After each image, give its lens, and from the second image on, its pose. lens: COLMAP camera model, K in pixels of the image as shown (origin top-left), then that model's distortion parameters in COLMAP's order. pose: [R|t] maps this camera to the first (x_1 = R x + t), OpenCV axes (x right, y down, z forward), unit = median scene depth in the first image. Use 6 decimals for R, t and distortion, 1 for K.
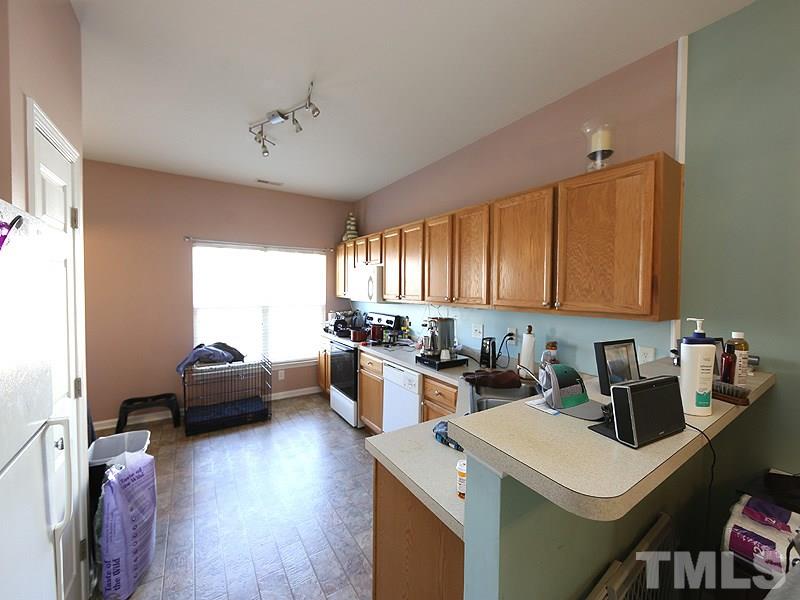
lens RADIAL K [[350.8, 0, 400.0], [0, 350.8, 300.0], [0, 0, 1]] dist [-0.005161, -0.000694]
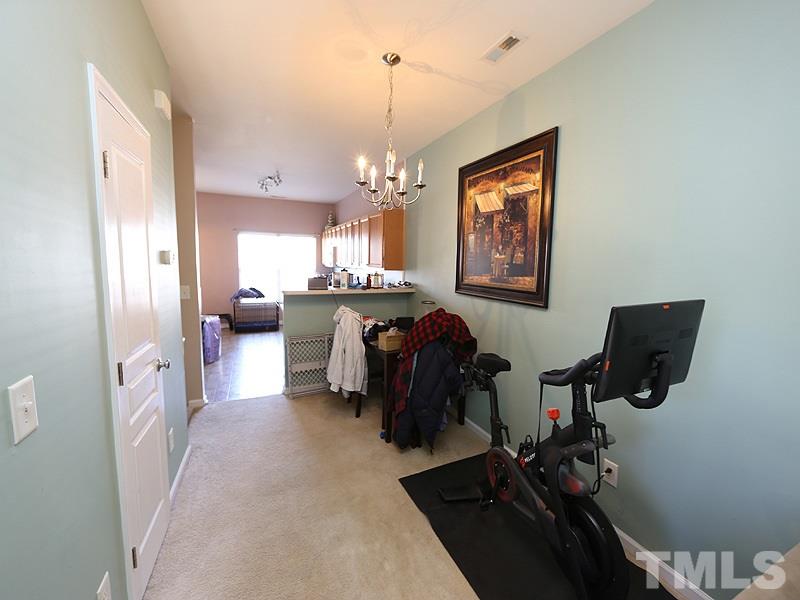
lens RADIAL K [[350.8, 0, 400.0], [0, 350.8, 300.0], [0, 0, 1]] dist [-0.005161, -0.000694]
pose [[0.990569, 0.023510, -0.134980, 0.442682], [-0.012309, 0.996455, 0.083227, 0.020677], [0.136459, -0.080780, 0.987347, -0.629110]]
